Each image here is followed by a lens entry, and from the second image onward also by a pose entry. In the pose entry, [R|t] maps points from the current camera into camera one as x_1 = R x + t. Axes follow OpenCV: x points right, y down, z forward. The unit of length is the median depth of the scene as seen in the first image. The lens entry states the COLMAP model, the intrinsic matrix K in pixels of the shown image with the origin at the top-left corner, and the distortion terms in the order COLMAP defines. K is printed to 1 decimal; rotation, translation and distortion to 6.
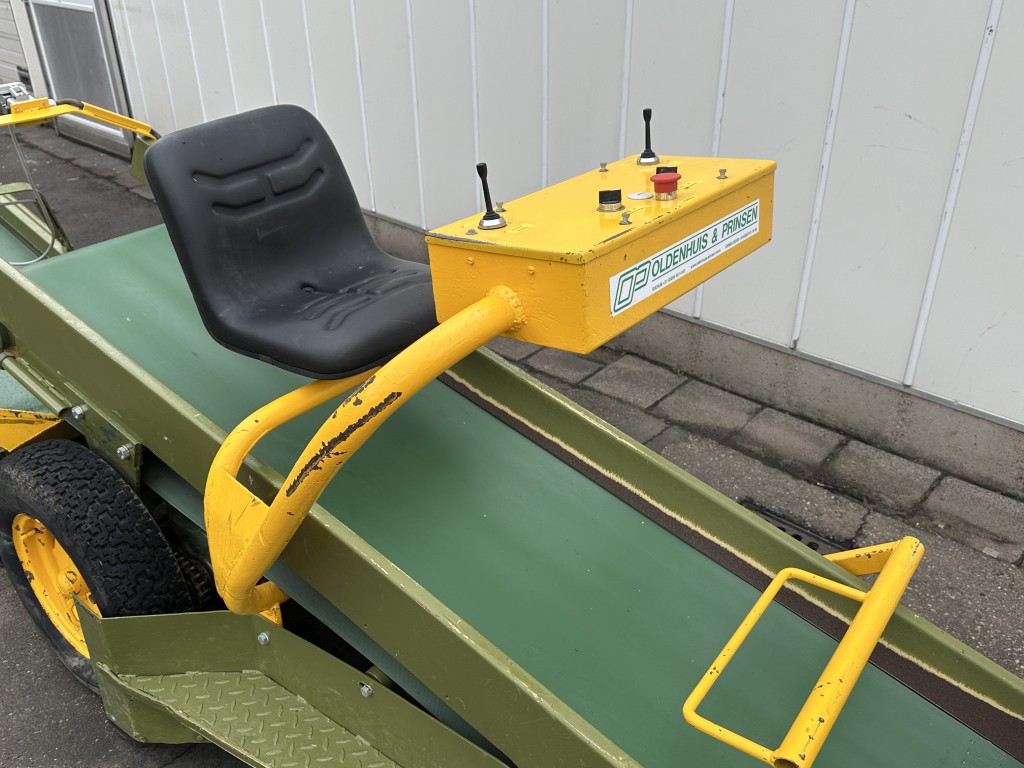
lens RADIAL K [[885.1, 0, 509.6], [0, 885.1, 392.6], [0, 0, 1]] dist [0.091860, -0.144937]
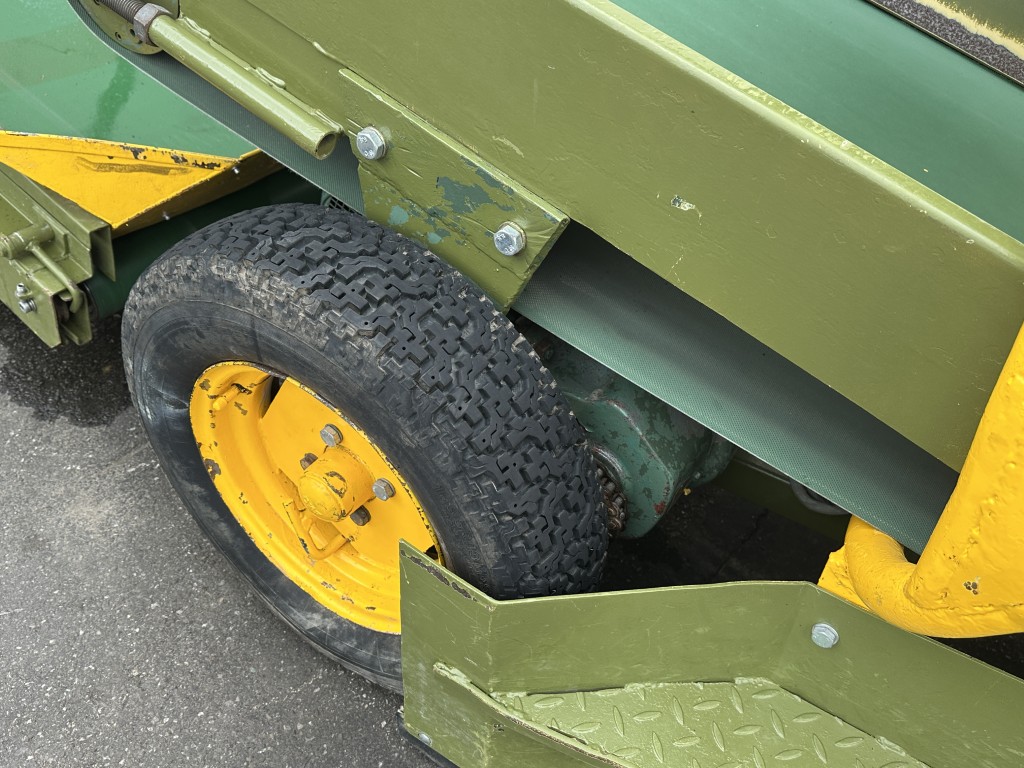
lens RADIAL K [[885.1, 0, 509.6], [0, 885.1, 376.0], [0, 0, 1]] dist [0.091860, -0.144937]
pose [[0.995578, 0.003717, 0.093866, -0.426165], [-0.024362, 0.975246, 0.219776, 0.033460], [-0.090726, -0.221091, 0.971024, 0.506514]]
